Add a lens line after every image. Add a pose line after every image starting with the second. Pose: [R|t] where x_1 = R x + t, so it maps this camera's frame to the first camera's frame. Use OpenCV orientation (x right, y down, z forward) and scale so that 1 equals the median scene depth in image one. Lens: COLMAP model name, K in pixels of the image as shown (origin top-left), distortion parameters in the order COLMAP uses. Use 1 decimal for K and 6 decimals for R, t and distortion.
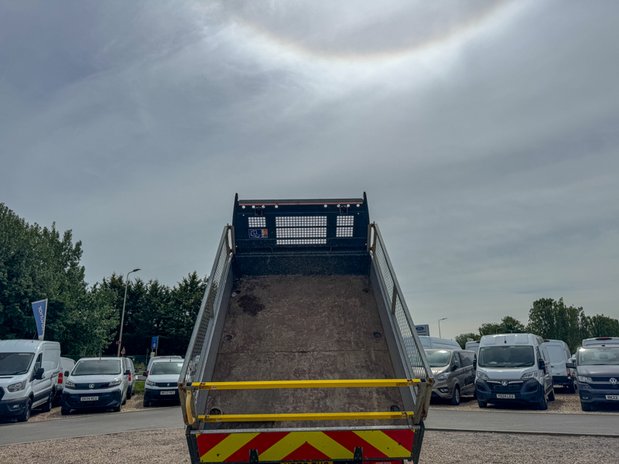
lens RADIAL K [[434.0, 0, 309.4], [0, 434.0, 223.4], [0, 0, 1]] dist [0.055187, -0.067168]
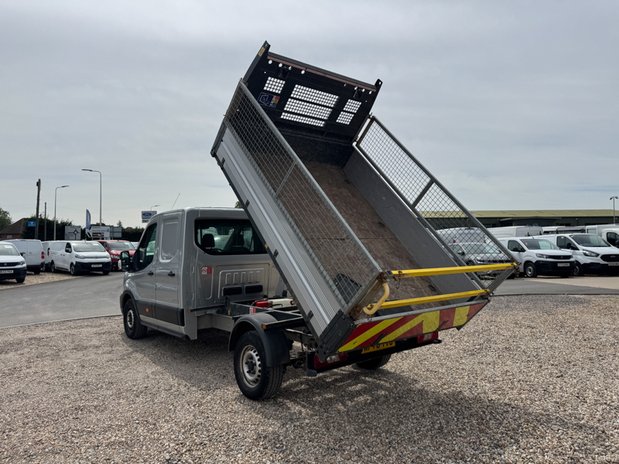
lens RADIAL K [[434.7, 0, 309.3], [0, 434.7, 226.2], [0, 0, 1]] dist [0.179783, -0.345206]
pose [[0.785956, 0.037353, 0.617153, -0.562946], [-0.194154, 0.962593, 0.188997, 0.080969], [-0.587008, -0.268366, 0.763807, 0.256874]]
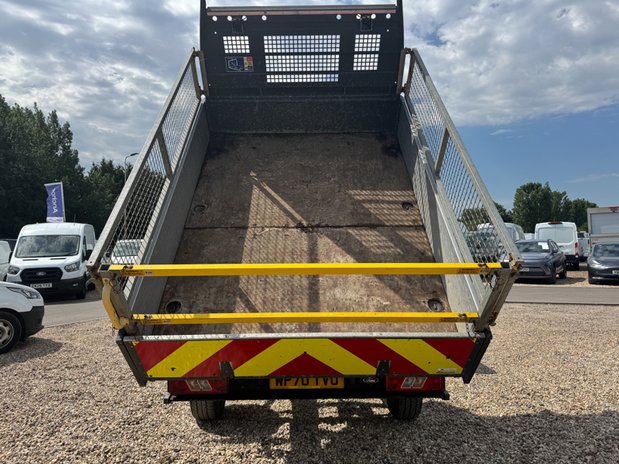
lens RADIAL K [[434.7, 0, 309.3], [0, 434.7, 226.2], [0, 0, 1]] dist [0.179783, -0.345206]
pose [[0.999848, 0.006833, -0.016030, 0.005472], [-0.002597, 0.968069, 0.250669, 0.095583], [0.017231, -0.250590, 0.967940, 0.259676]]
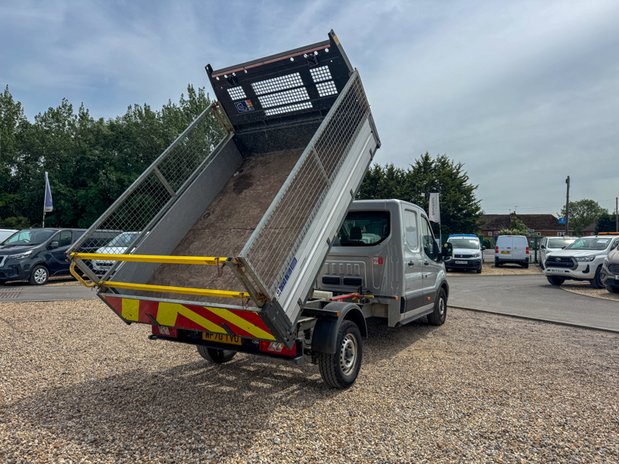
lens RADIAL K [[431.2, 0, 312.5], [0, 431.2, 231.6], [0, 0, 1]] dist [0.167500, -0.282218]
pose [[0.847744, 0.007370, -0.530354, 0.500780], [0.143174, 0.959607, 0.242191, 0.074655], [0.510716, -0.281248, 0.812446, 0.245229]]
